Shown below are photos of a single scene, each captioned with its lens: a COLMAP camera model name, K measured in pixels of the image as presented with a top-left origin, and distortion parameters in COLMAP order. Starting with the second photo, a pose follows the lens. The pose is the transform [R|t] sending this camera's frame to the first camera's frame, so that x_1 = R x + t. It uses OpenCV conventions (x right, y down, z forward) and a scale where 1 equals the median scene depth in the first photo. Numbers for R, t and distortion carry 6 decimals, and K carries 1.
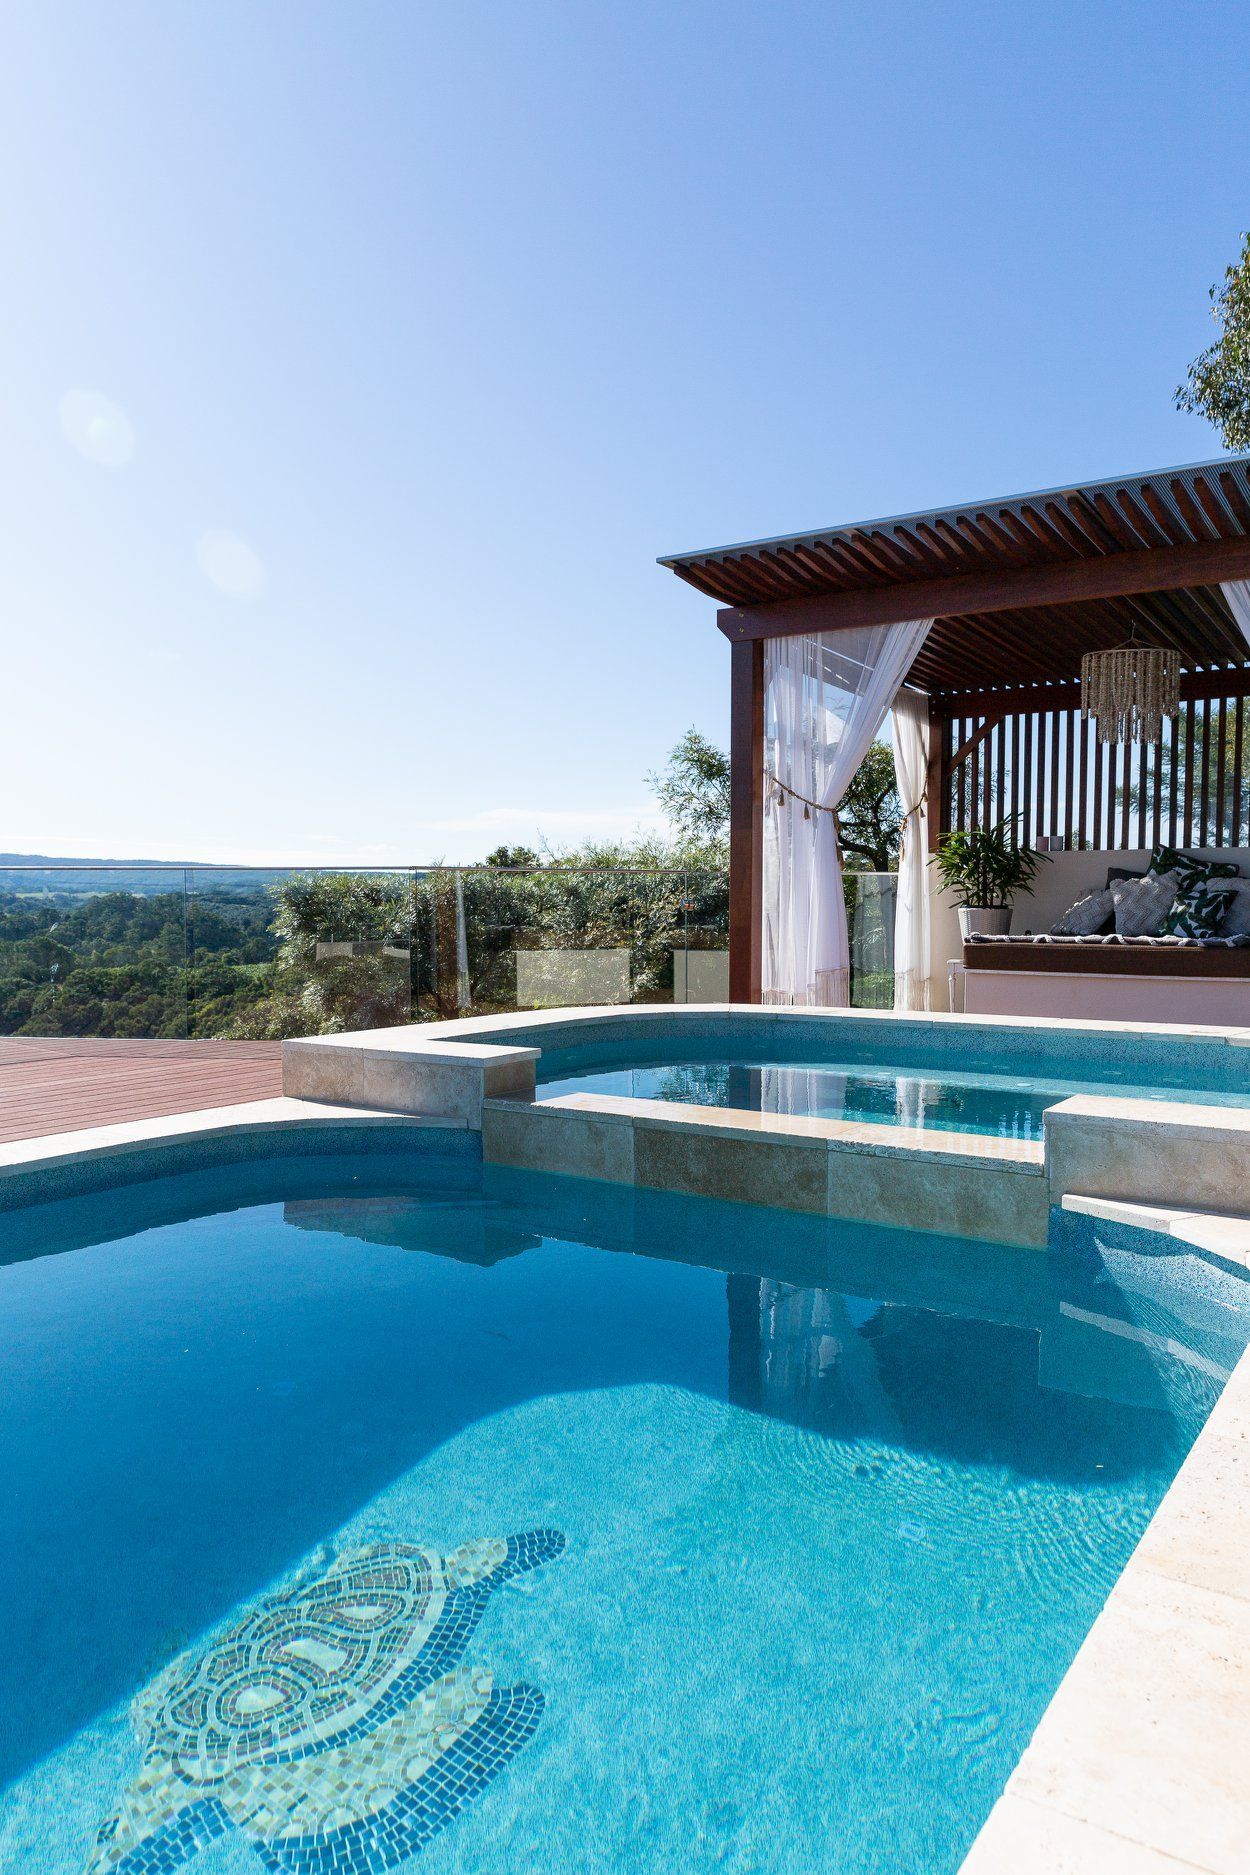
lens RADIAL K [[1268.3, 0, 632.6], [0, 1268.3, 977.9], [0, 0, 1]] dist [0.021739, -0.053864]
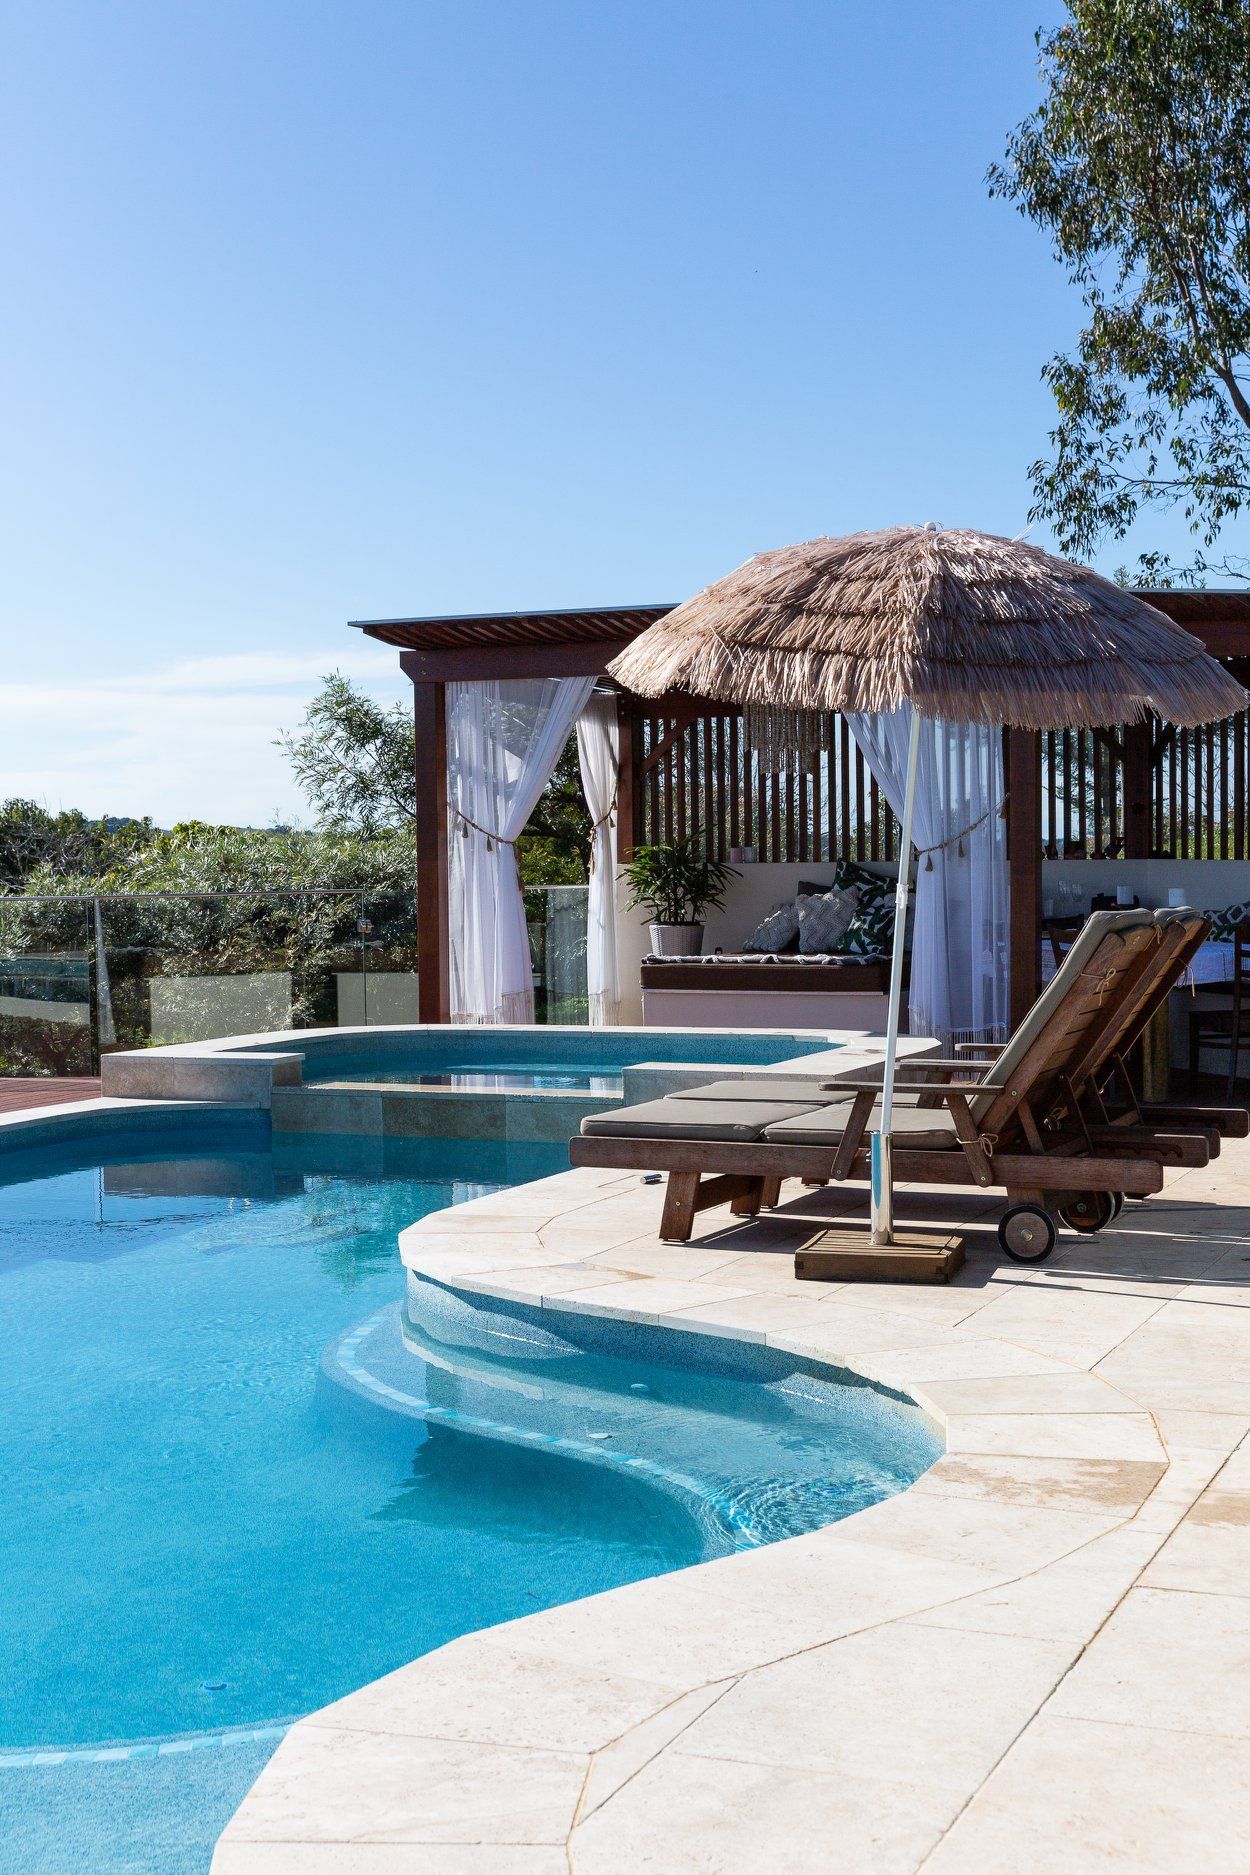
lens RADIAL K [[2514.0, 0, 625.0], [0, 2514.0, 937.5], [0, 0, 1]] dist [0.036018, 0.025863]
pose [[0.982436, -0.018009, 0.185731, -0.126167], [0.023481, 0.999351, -0.027305, 0.006303], [-0.185119, 0.031186, 0.982221, -0.953907]]
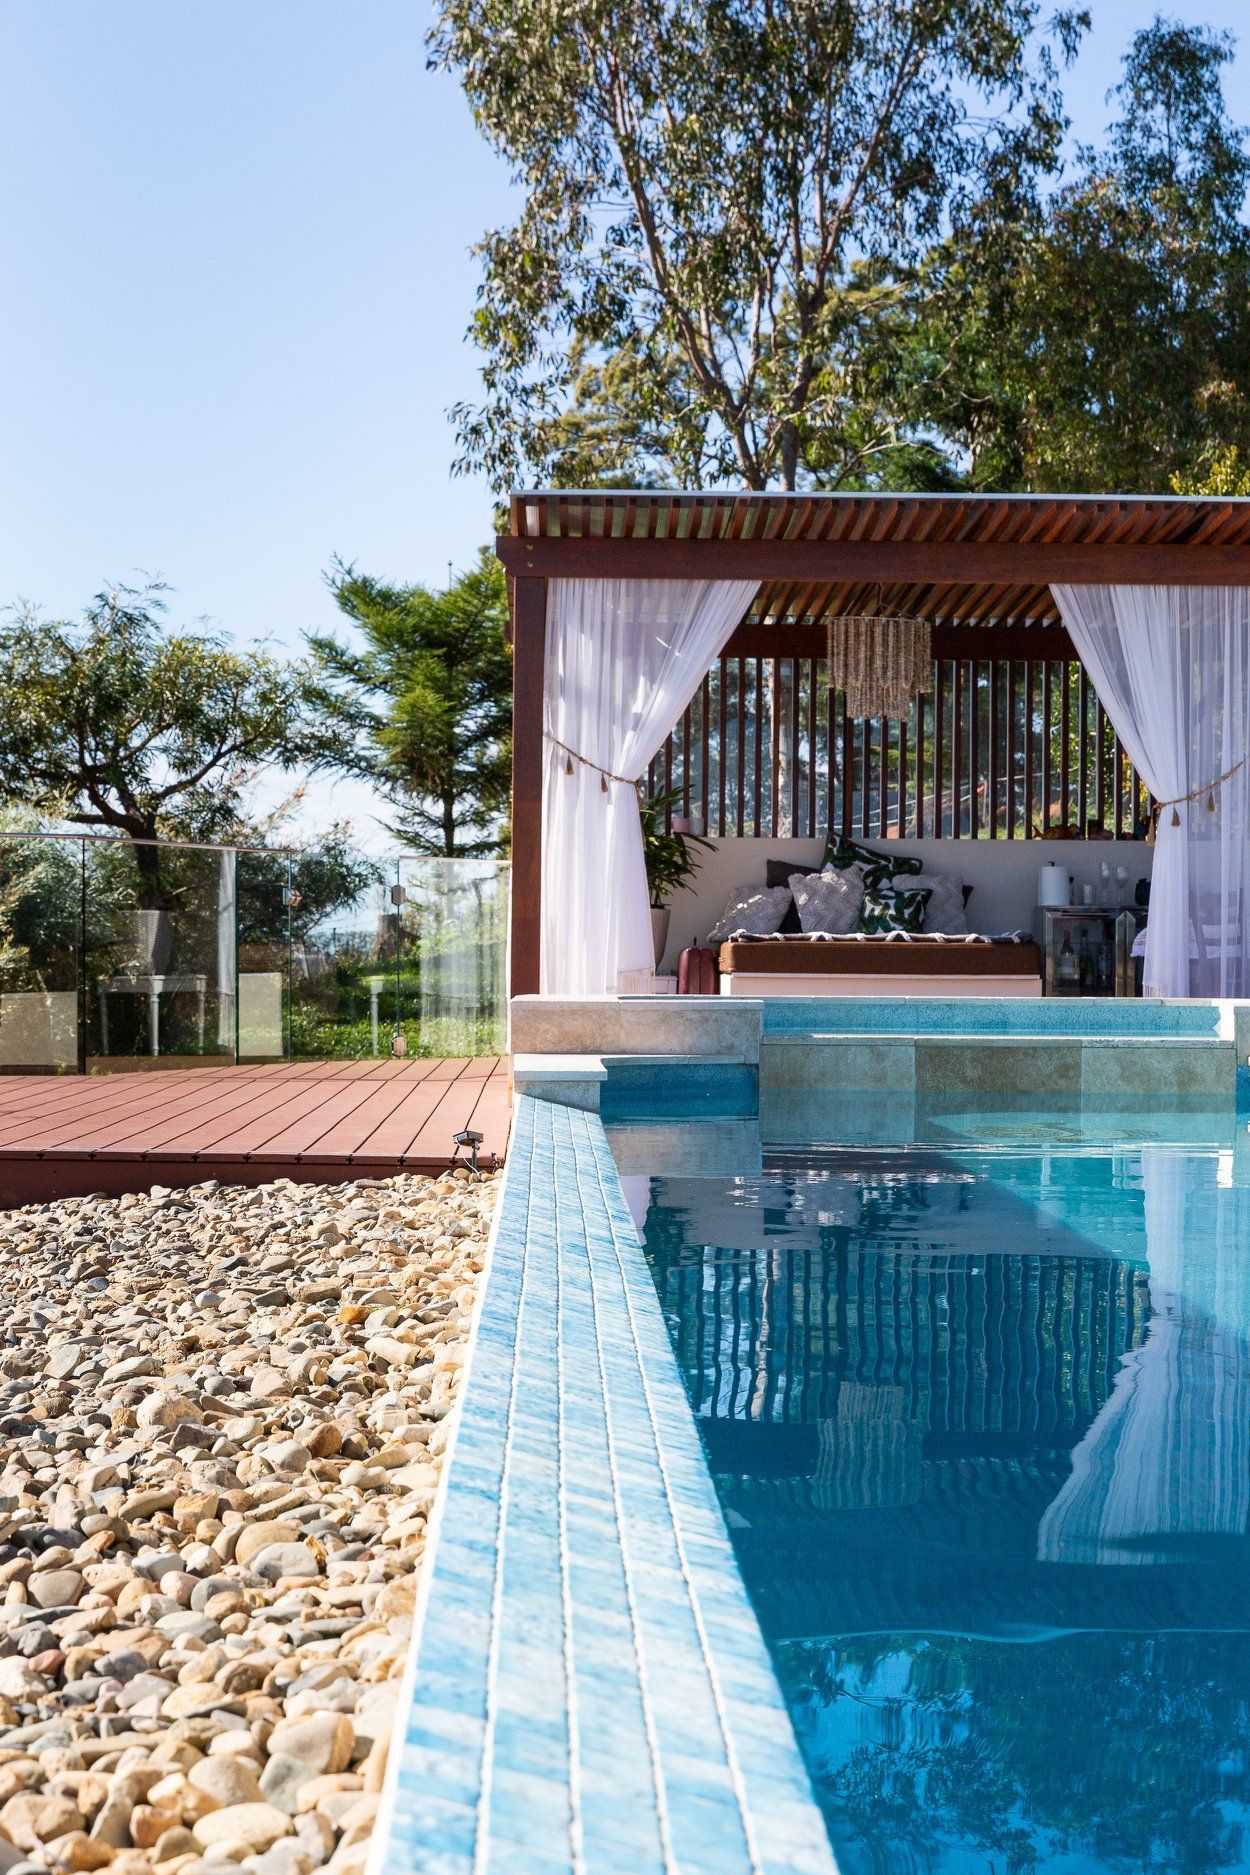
lens RADIAL K [[3344.1, 0, 625.0], [0, 3344.1, 937.5], [0, 0, 1]] dist [0.174509, 0.026949]
pose [[0.818846, 0.010910, 0.573909, -0.997342], [0.027743, 0.997899, -0.058553, 0.090739], [-0.573342, 0.063868, 0.816823, -0.729054]]
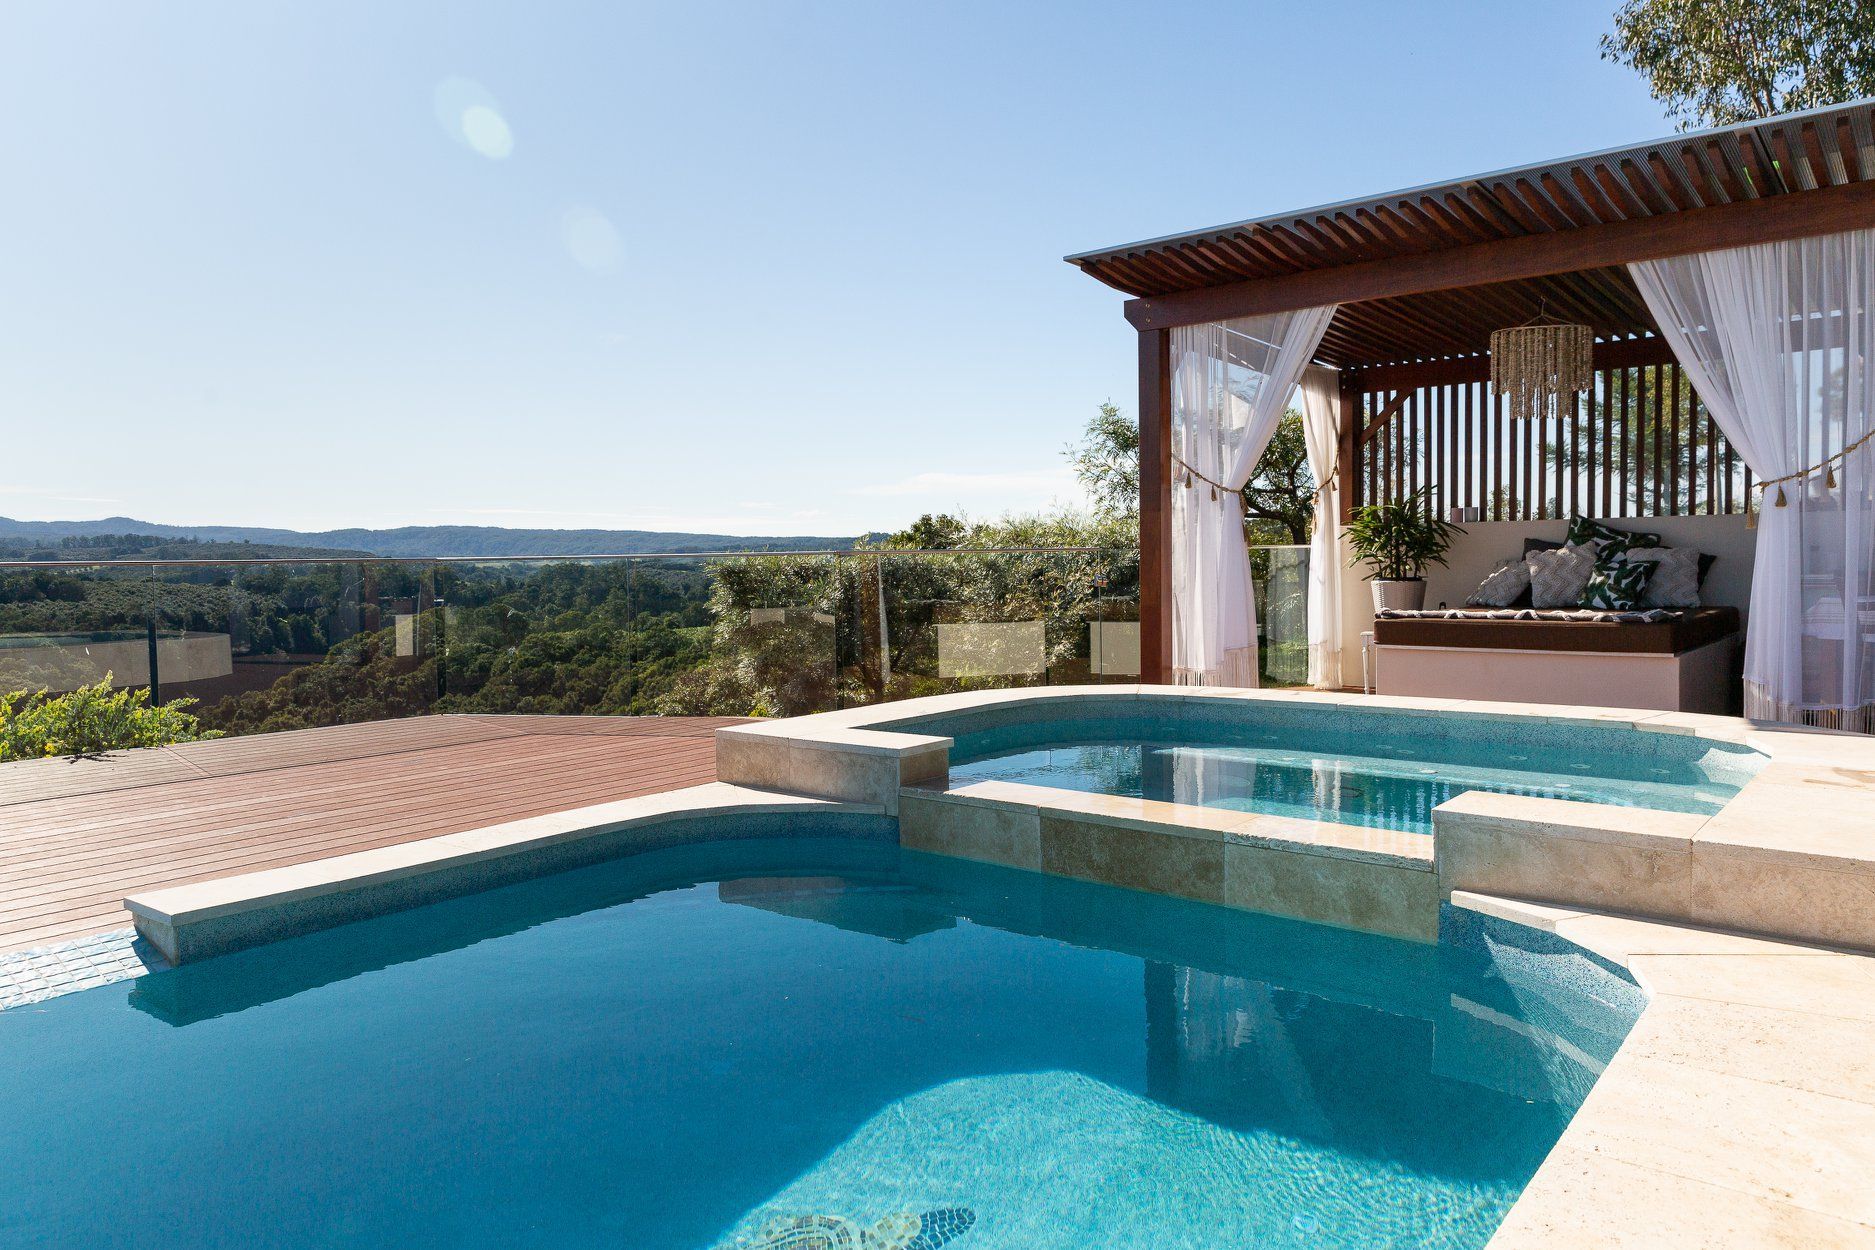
lens RADIAL K [[1240.5, 0, 937.5], [0, 1240.5, 625.0], [0, 0, 1]] dist [0.005572, -0.000187]
pose [[0.995366, -0.011515, -0.095464, 0.007617], [0.010619, 0.999895, -0.009890, -0.015144], [0.095568, 0.008830, 0.995384, -0.018532]]
